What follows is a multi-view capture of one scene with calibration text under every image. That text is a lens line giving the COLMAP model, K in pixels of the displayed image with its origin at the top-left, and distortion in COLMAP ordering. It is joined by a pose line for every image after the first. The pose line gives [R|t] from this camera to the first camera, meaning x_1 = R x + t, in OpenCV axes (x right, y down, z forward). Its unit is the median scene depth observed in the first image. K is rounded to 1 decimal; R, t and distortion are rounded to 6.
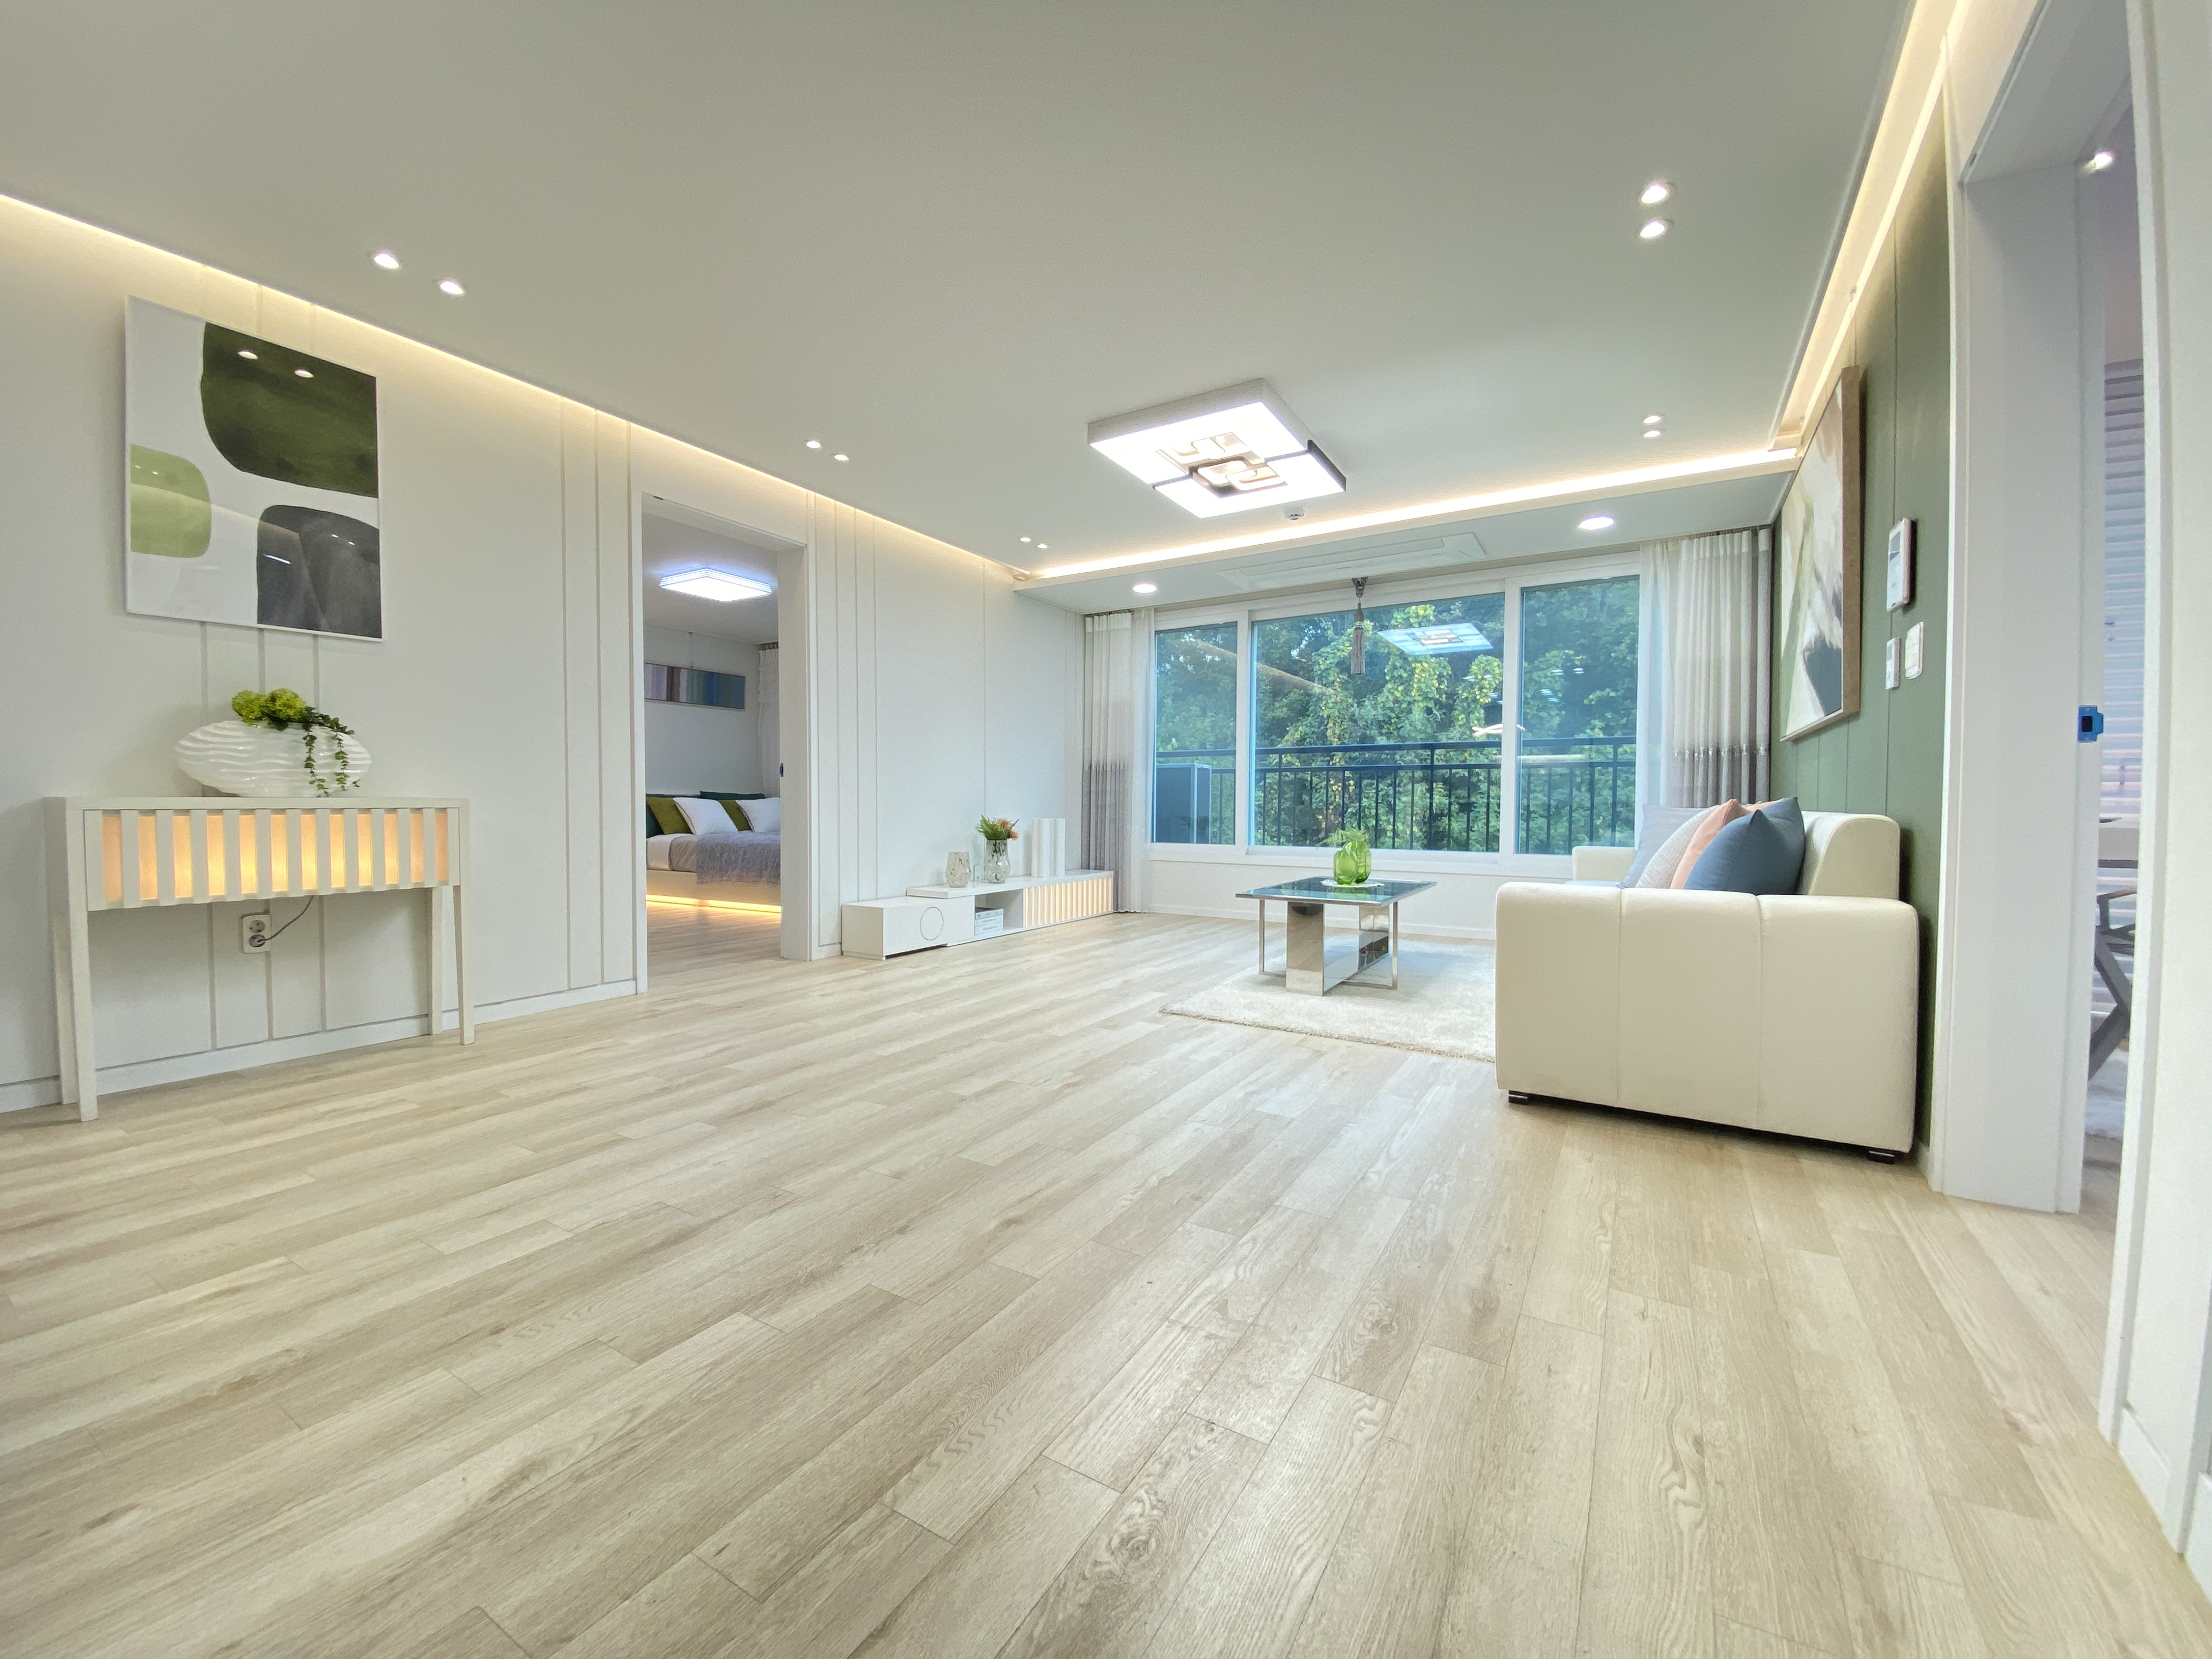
lens RADIAL K [[888.8, 0, 1094.0], [0, 888.8, 827.6], [0, 0, 1]] dist [0.032398, -0.026443]
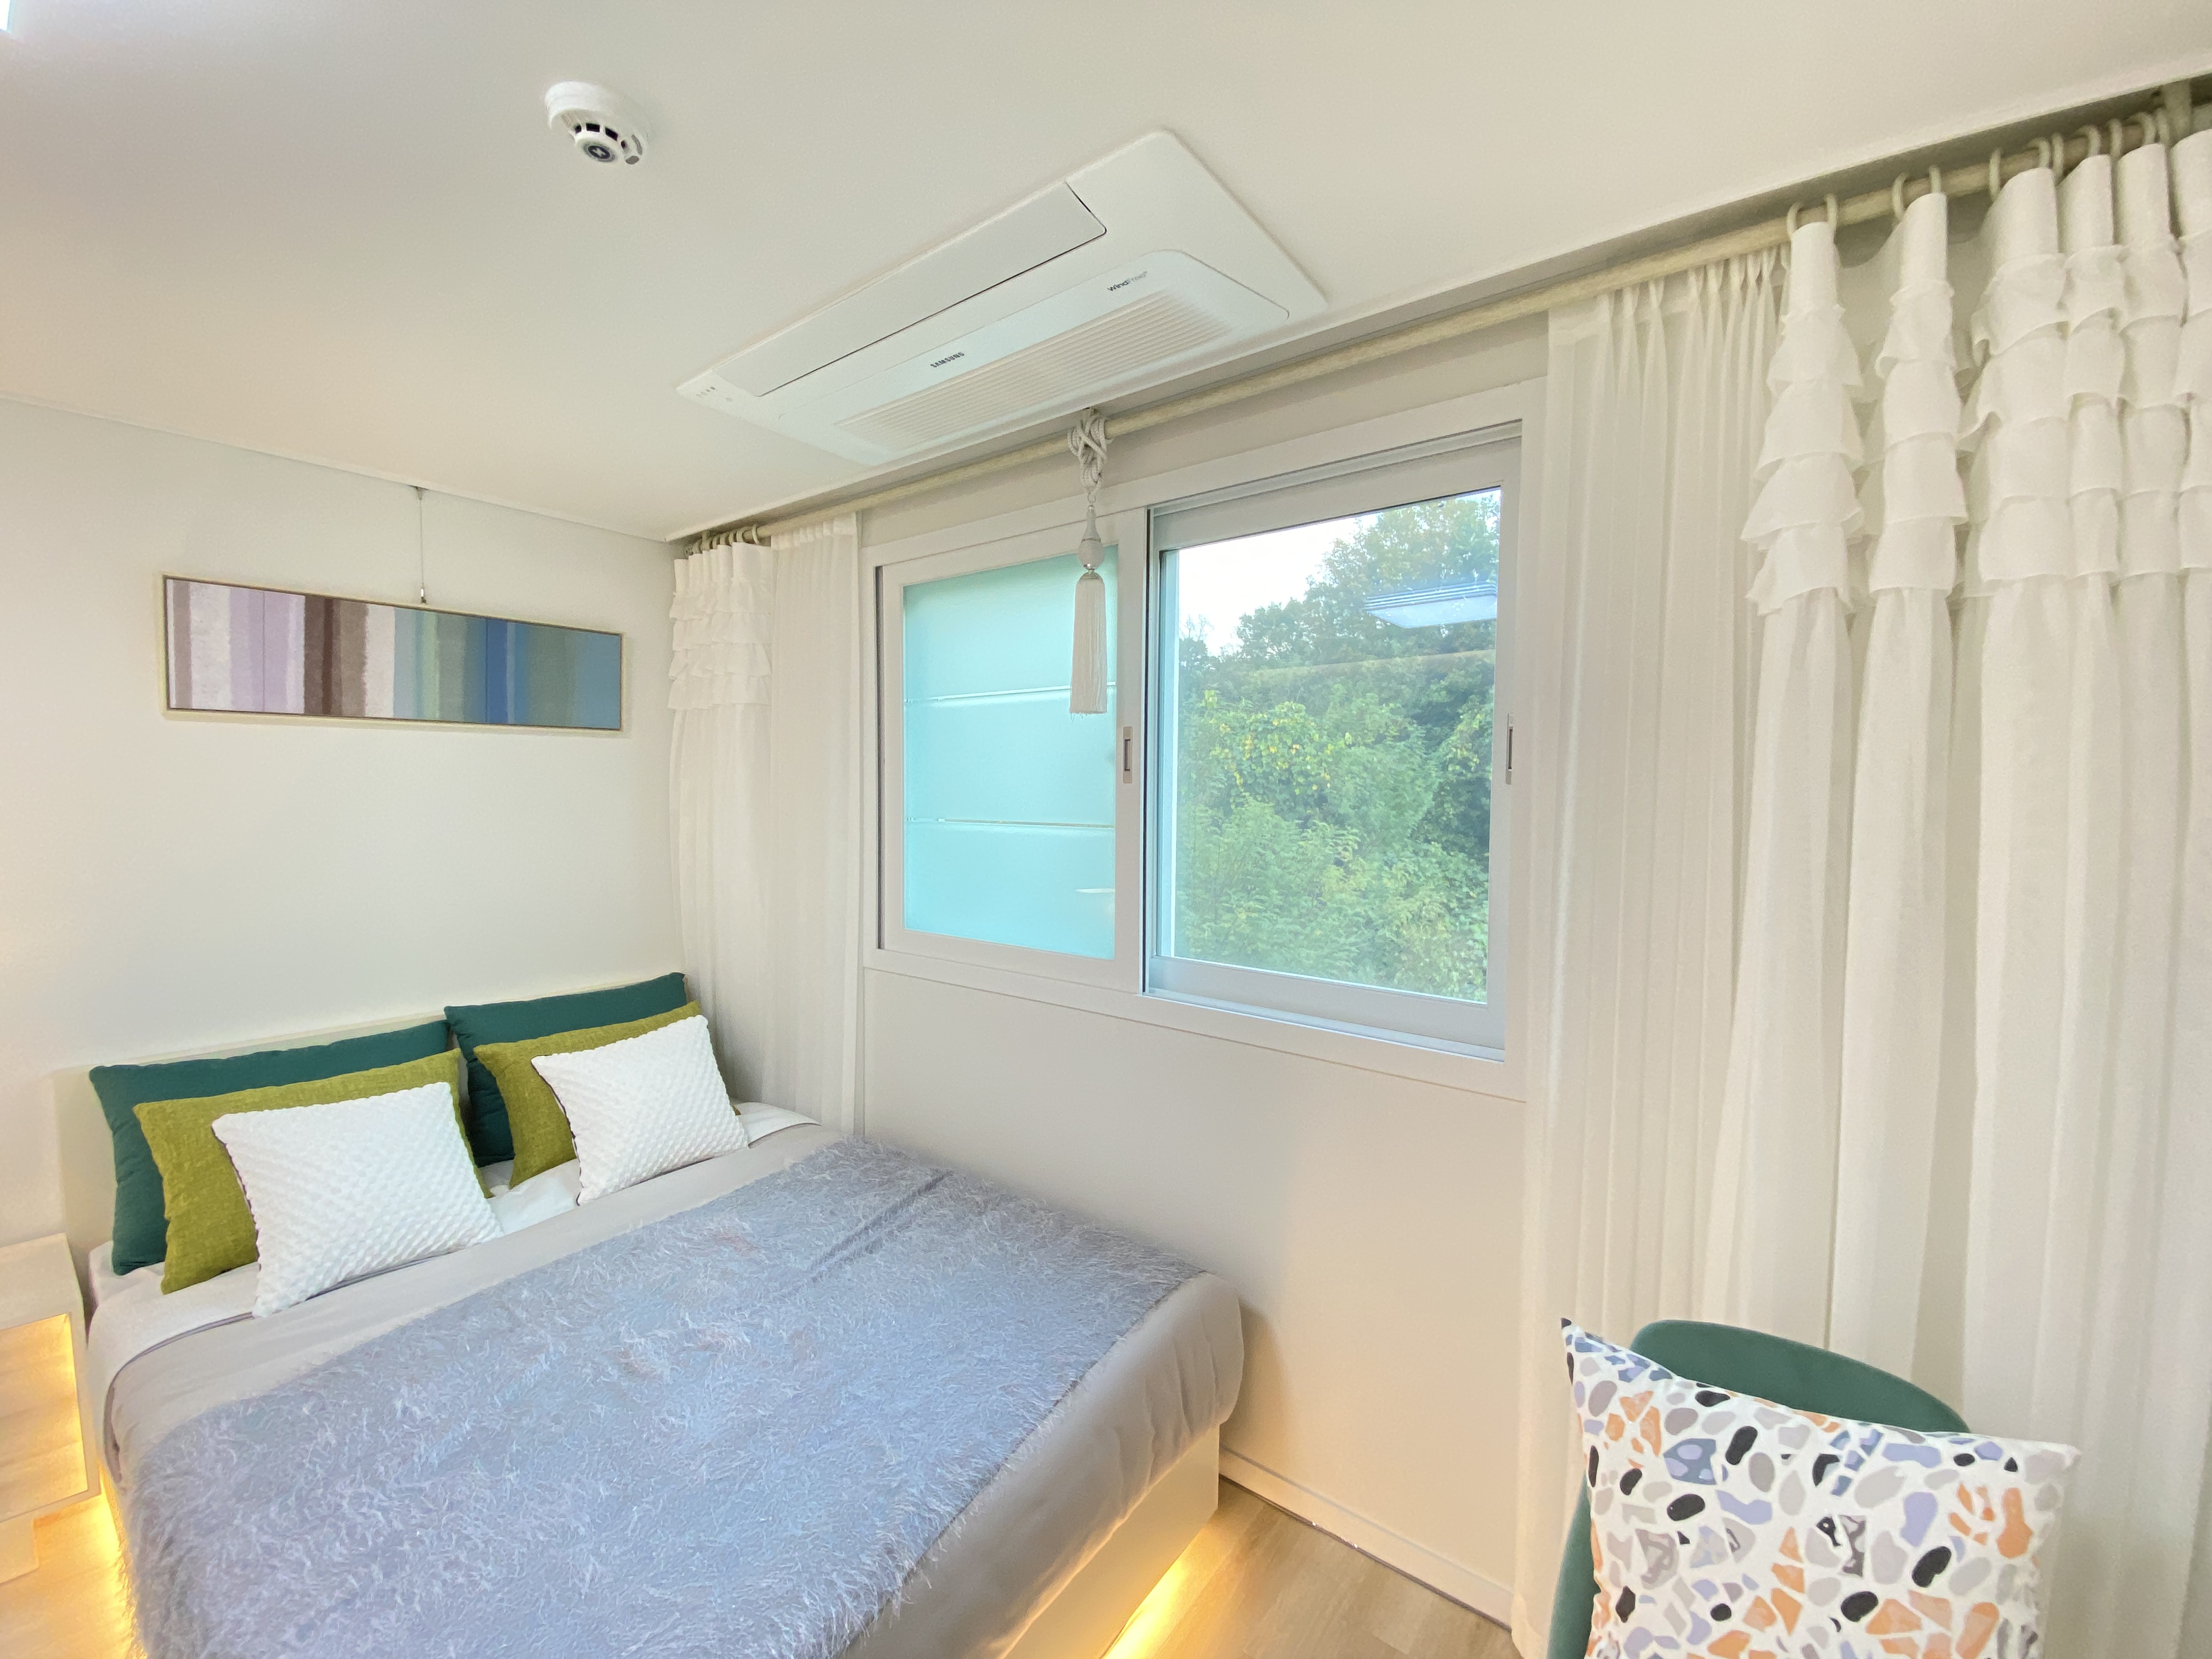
lens RADIAL K [[895.9, 0, 1092.9], [0, 895.9, 827.1], [0, 0, 1]] dist [0.019829, -0.019764]
pose [[0.994988, 0.012193, -0.099244, -0.513621], [-0.010758, 0.999830, 0.014976, -0.296555], [0.099409, -0.013833, 0.994950, 1.941548]]
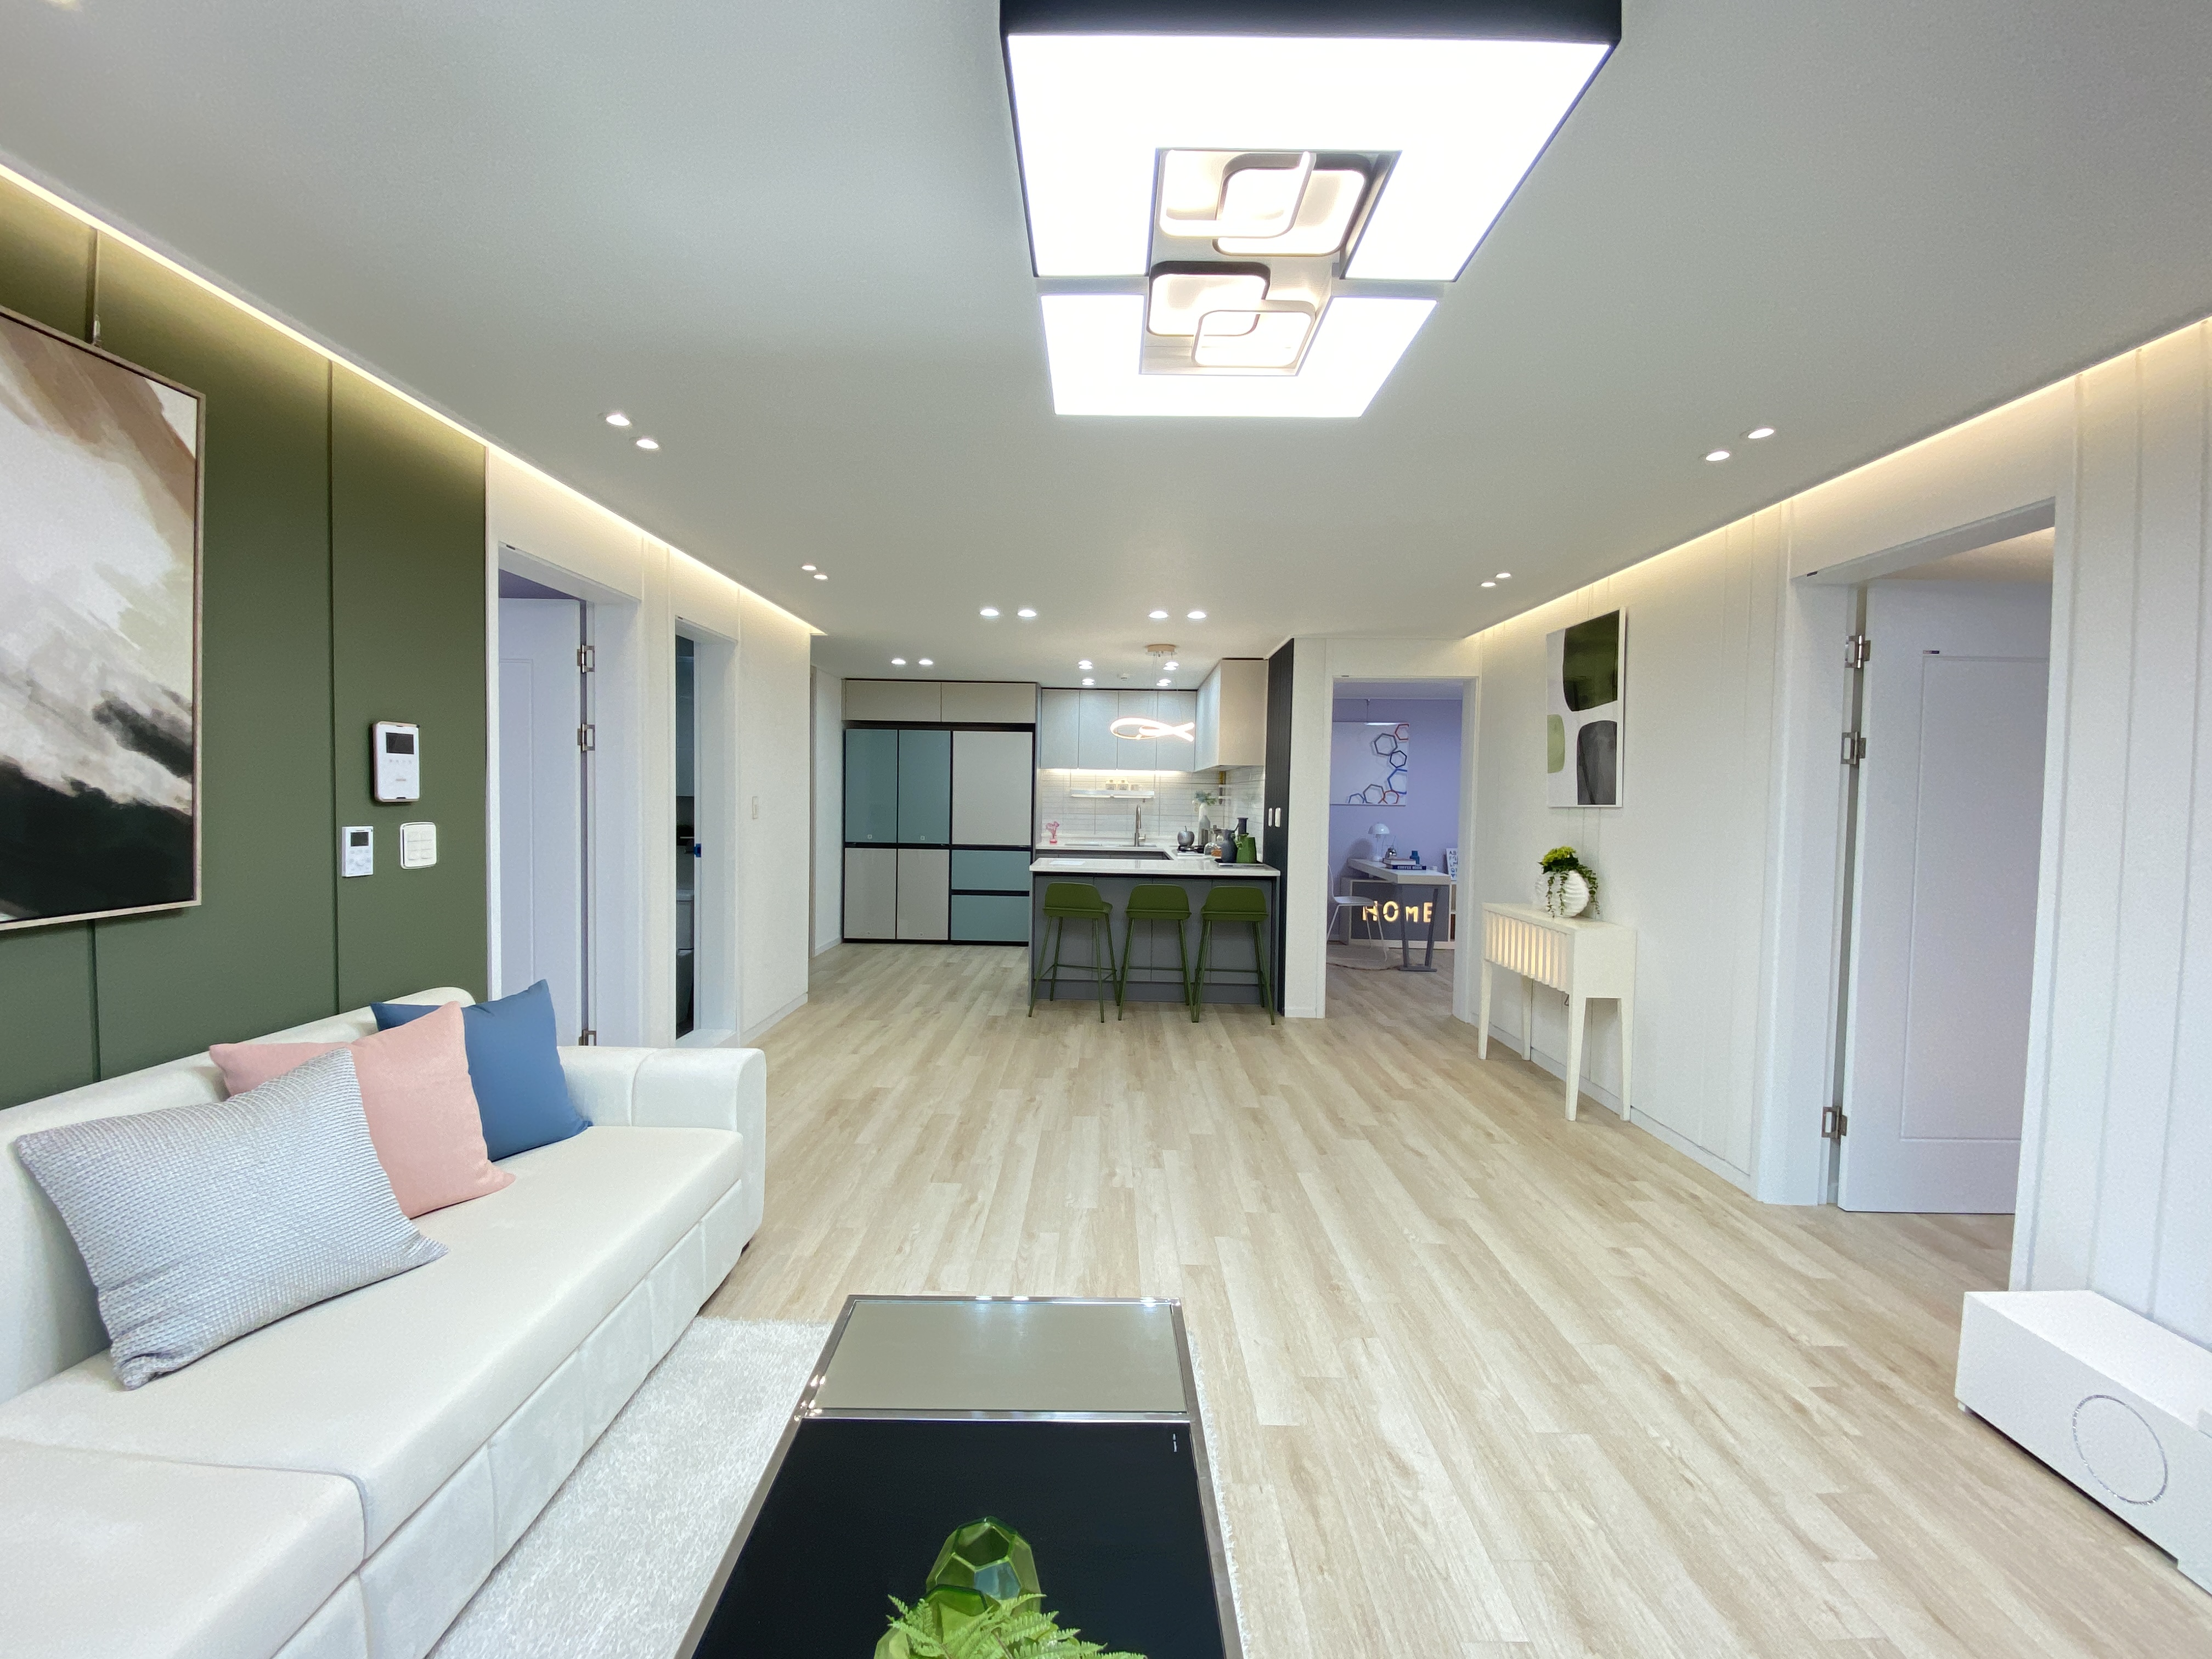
lens RADIAL K [[890.6, 0, 1091.5], [0, 890.6, 829.0], [0, 0, 1]] dist [0.018445, -0.020251]
pose [[-0.862153, 0.000168, -0.506648, 0.548100], [-0.035164, 0.997569, 0.060169, -0.230472], [0.505426, 0.069690, -0.860051, 1.764284]]
